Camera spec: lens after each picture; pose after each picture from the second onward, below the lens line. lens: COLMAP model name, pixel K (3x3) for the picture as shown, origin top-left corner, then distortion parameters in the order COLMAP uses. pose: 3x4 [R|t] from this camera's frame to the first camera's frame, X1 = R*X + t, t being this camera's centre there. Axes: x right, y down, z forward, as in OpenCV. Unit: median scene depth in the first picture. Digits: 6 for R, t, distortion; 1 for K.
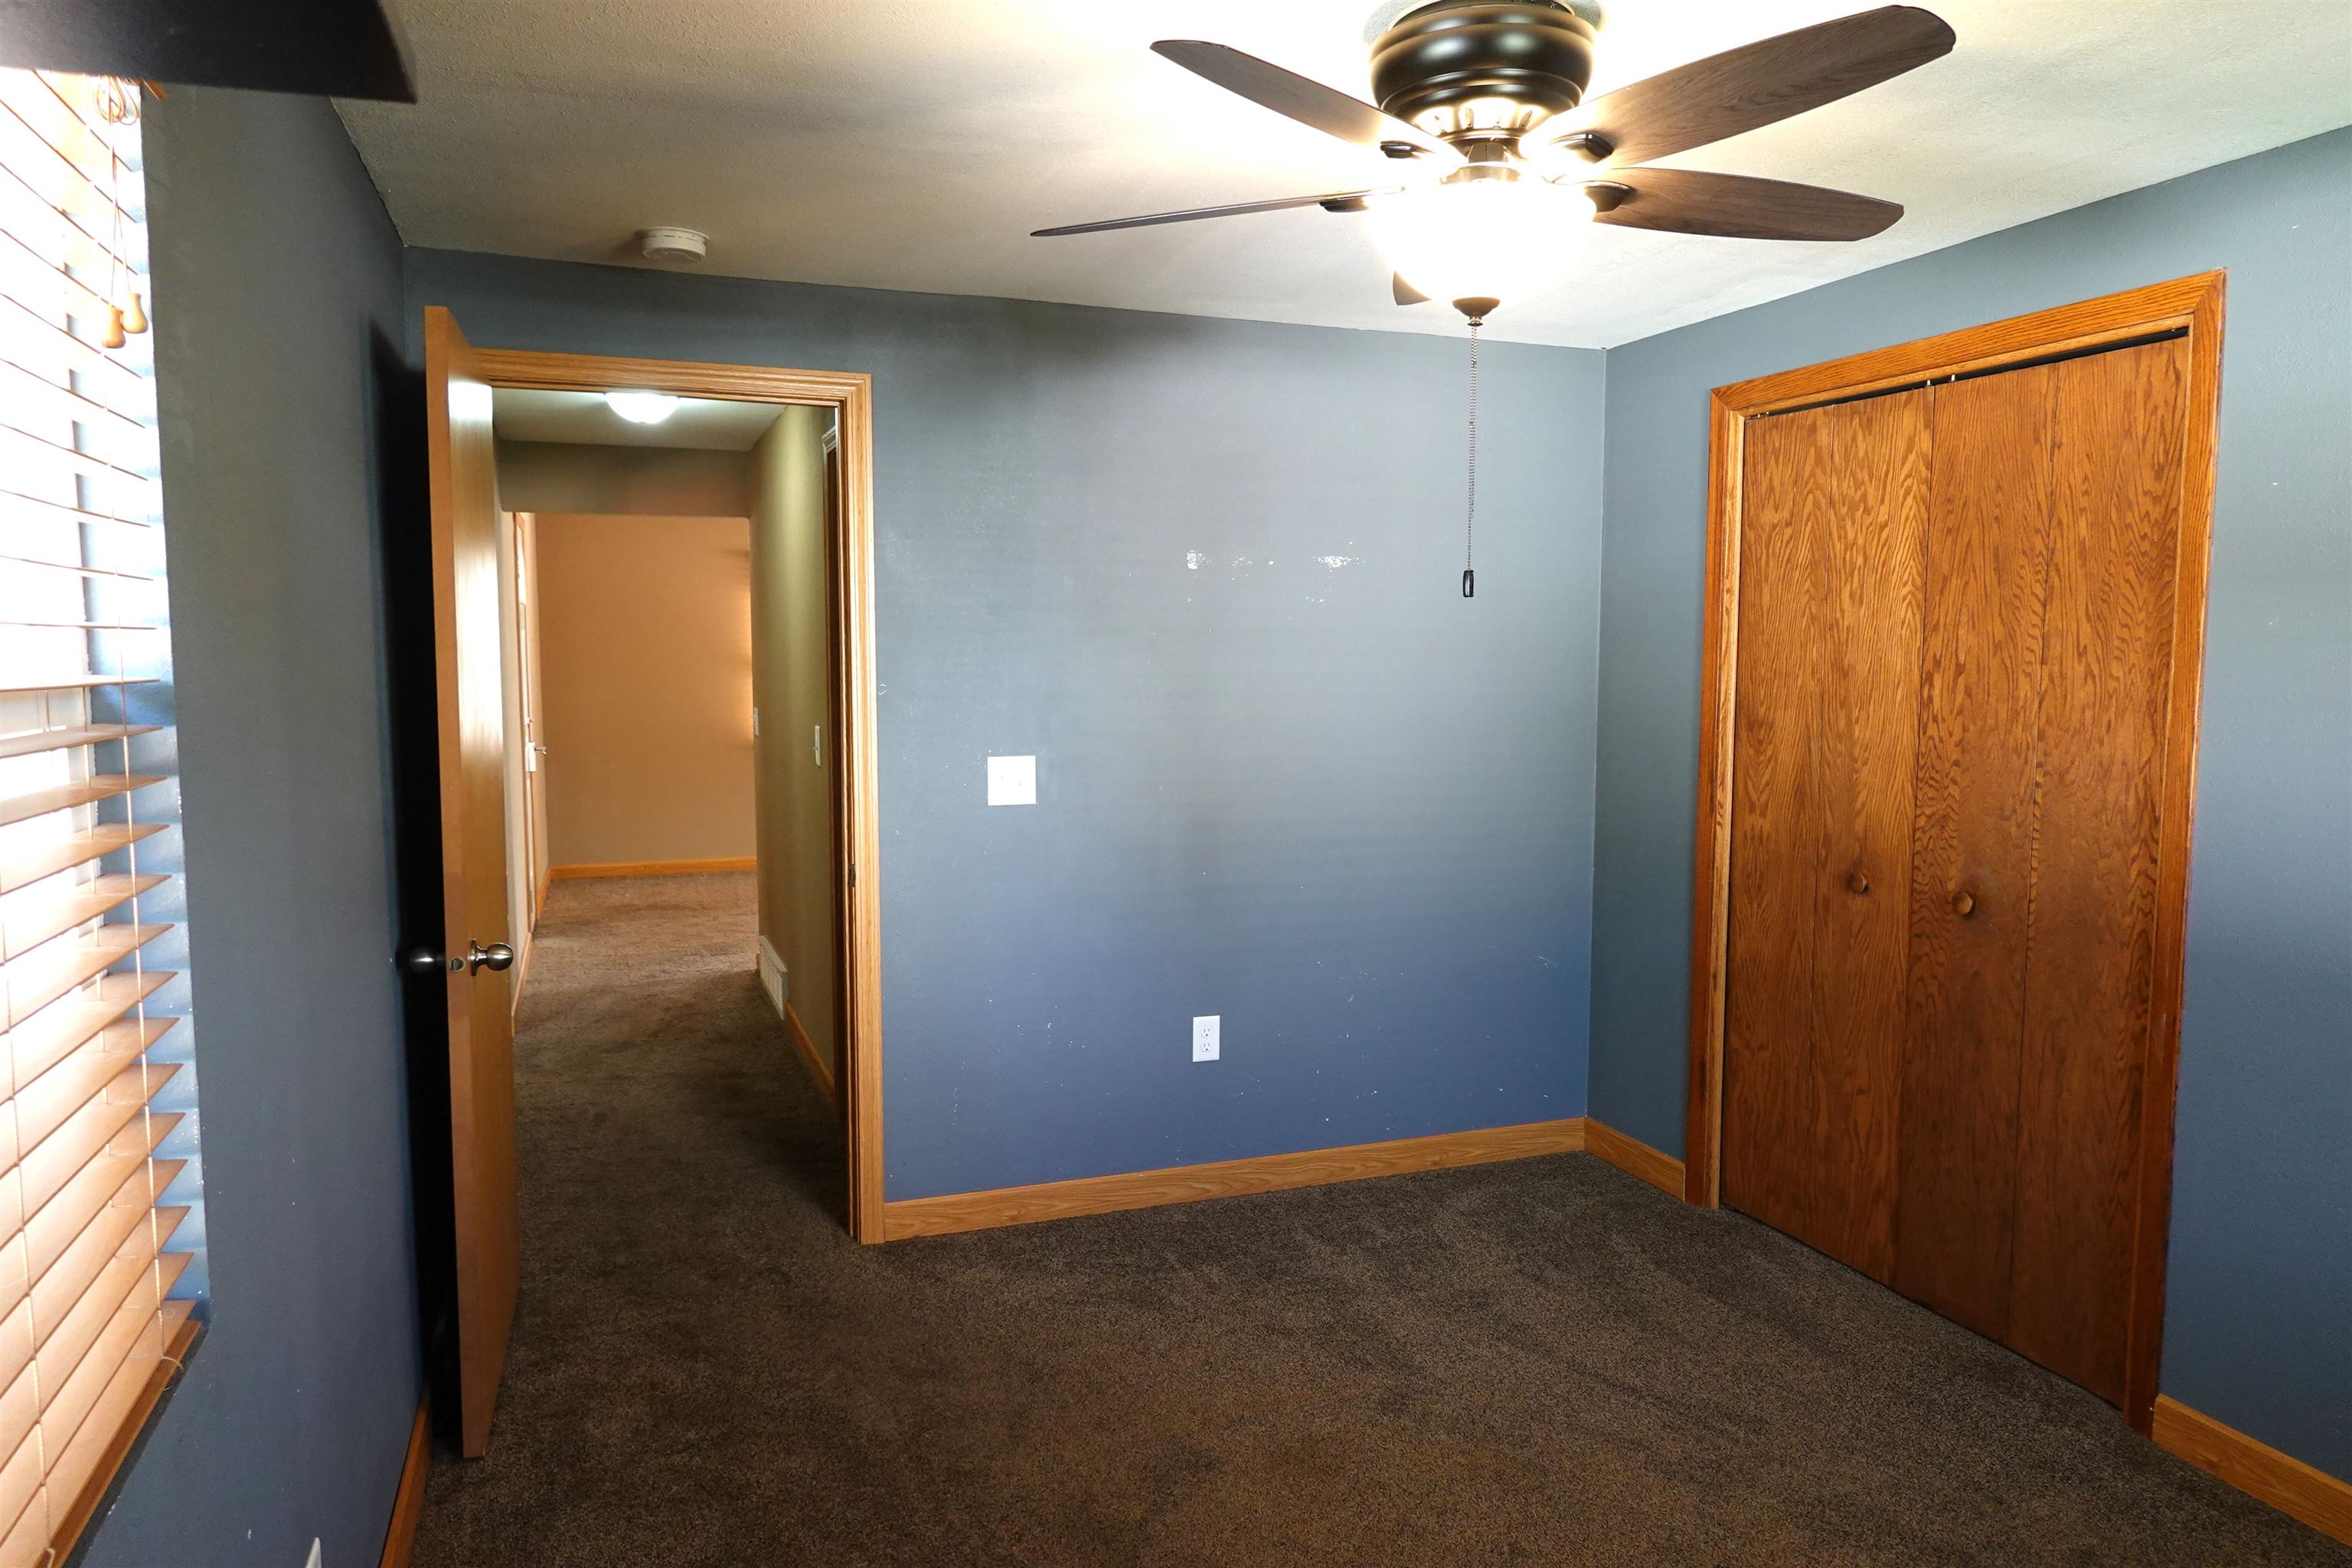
lens RADIAL K [[1590.1, 0, 1176.3], [0, 1590.1, 784.4], [0, 0, 1]] dist [0.006772, -0.003492]
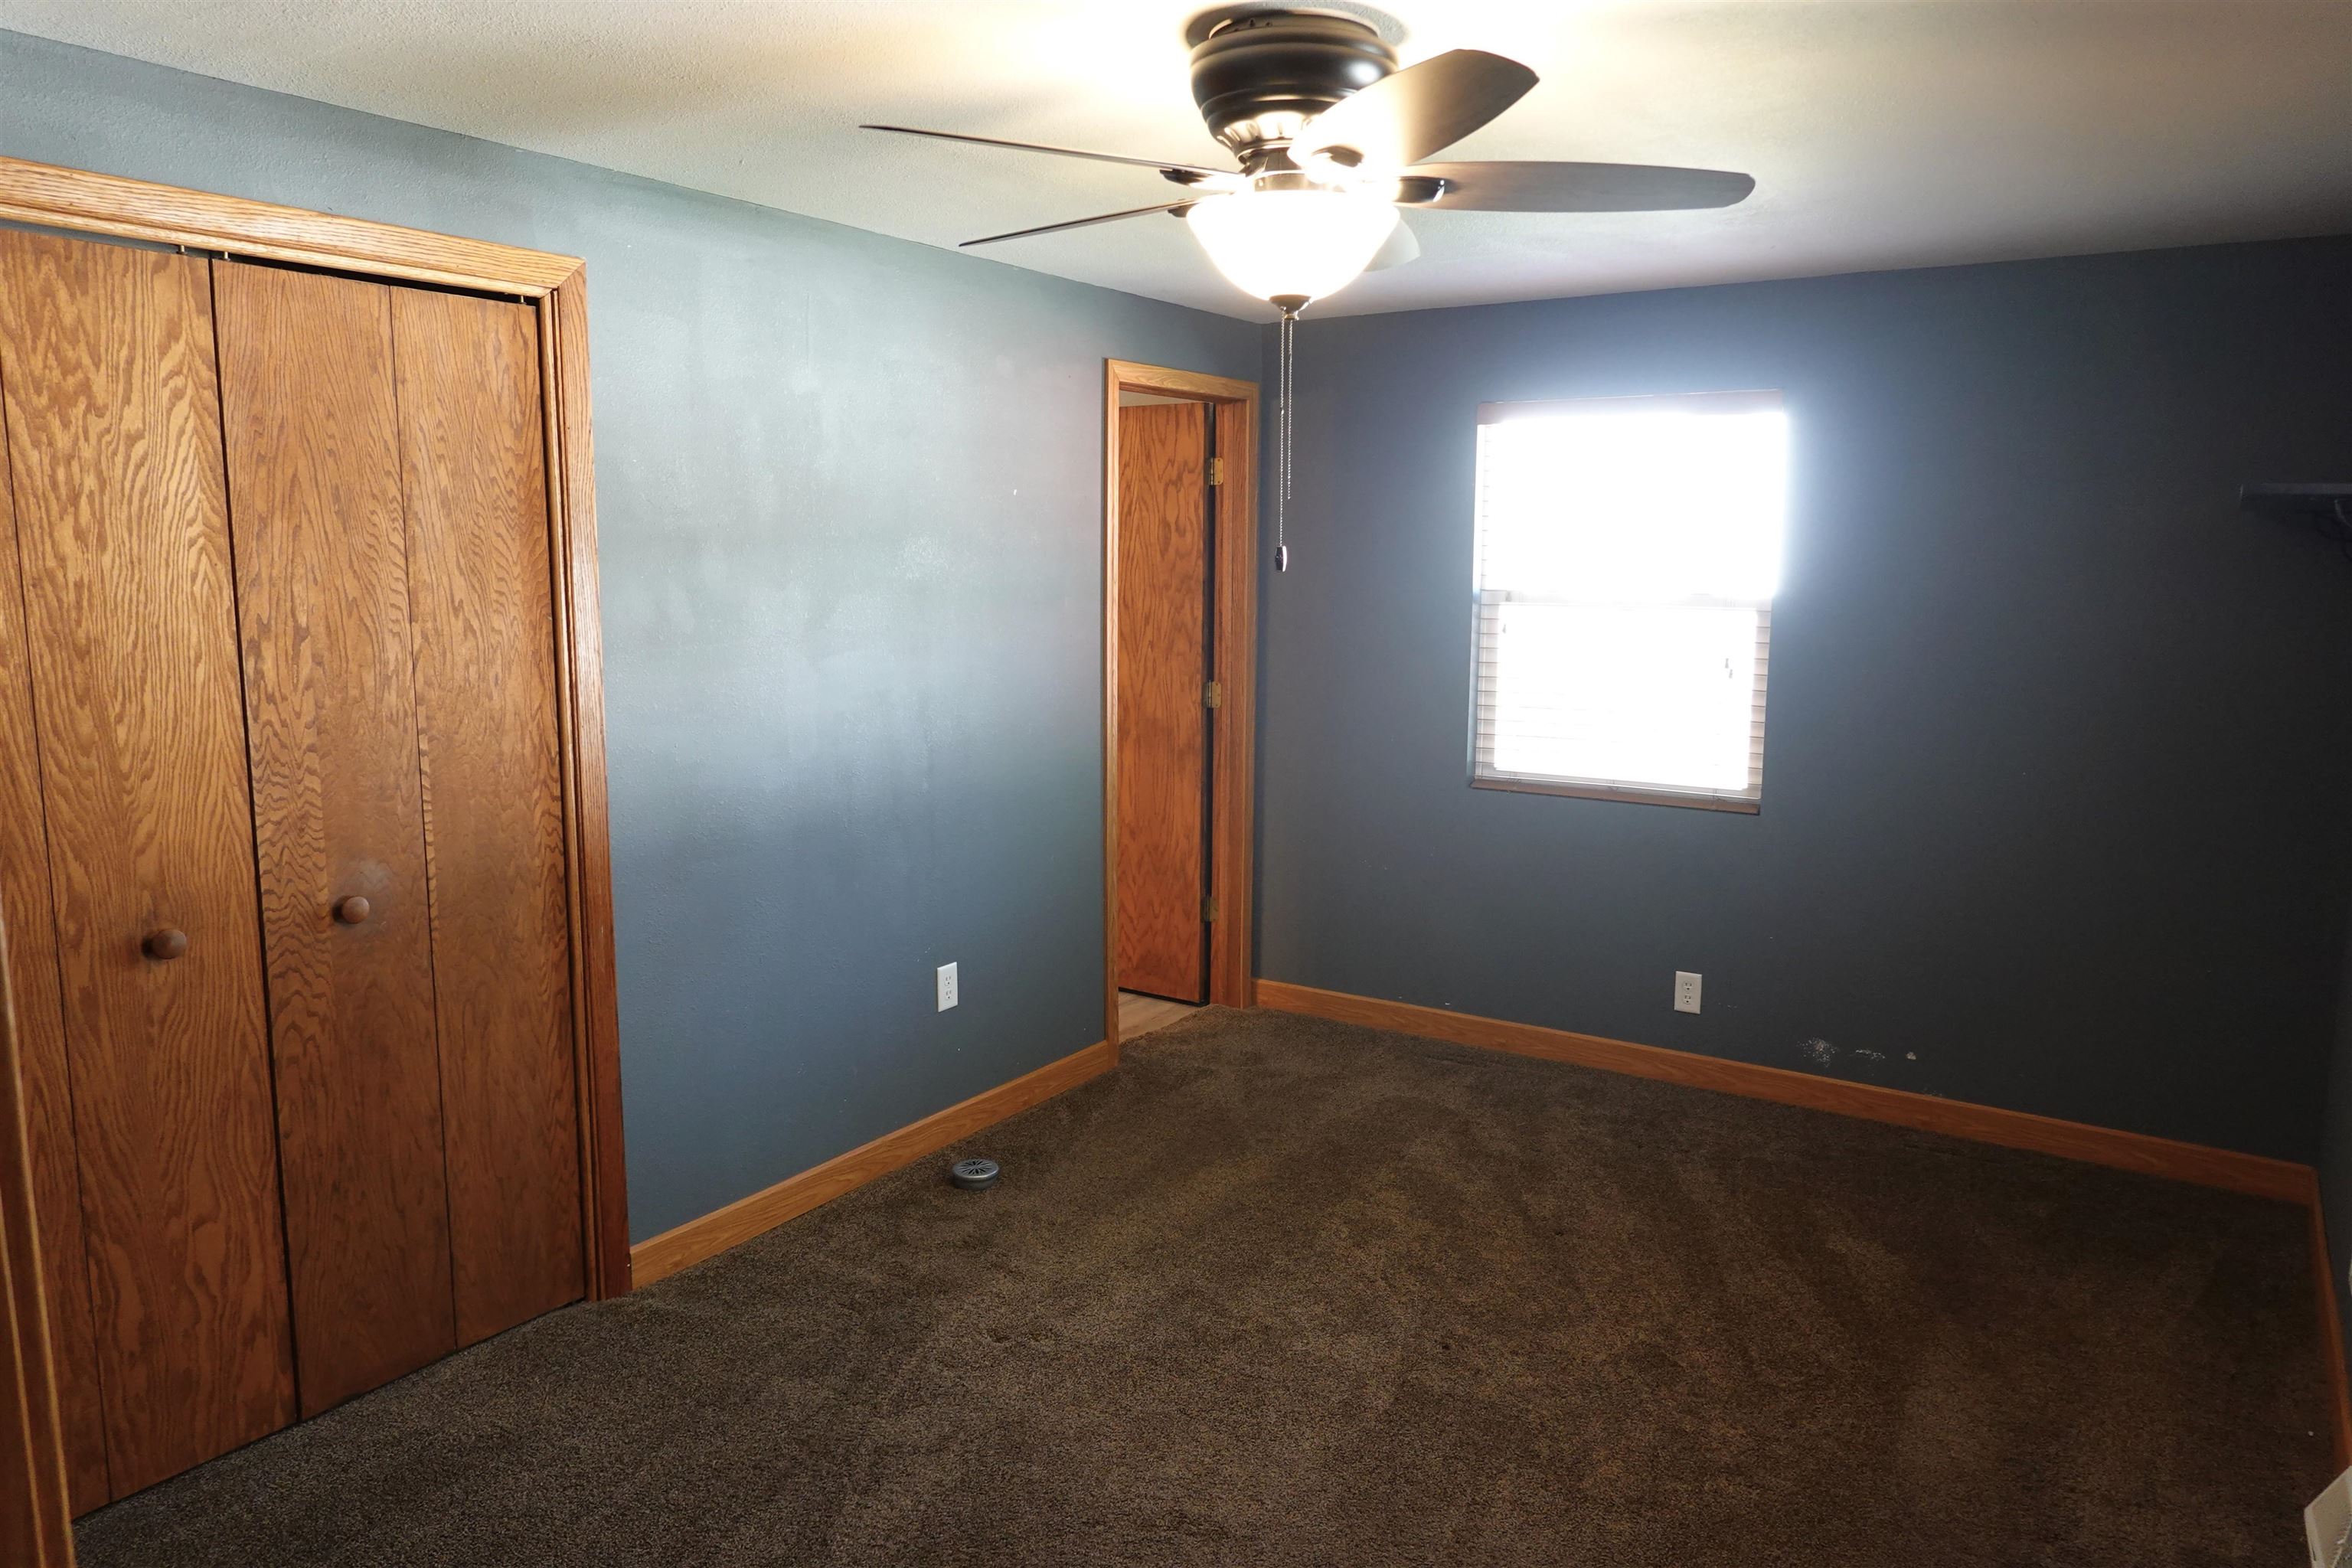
lens RADIAL K [[1590.1, 0, 1174.8], [0, 1590.1, 783.5], [0, 0, 1]] dist [0.006772, -0.003492]
pose [[-0.606806, -0.116195, 0.786311, -0.434467], [0.067558, 0.978138, 0.196677, -0.129848], [-0.791974, 0.172467, -0.585690, 1.161237]]
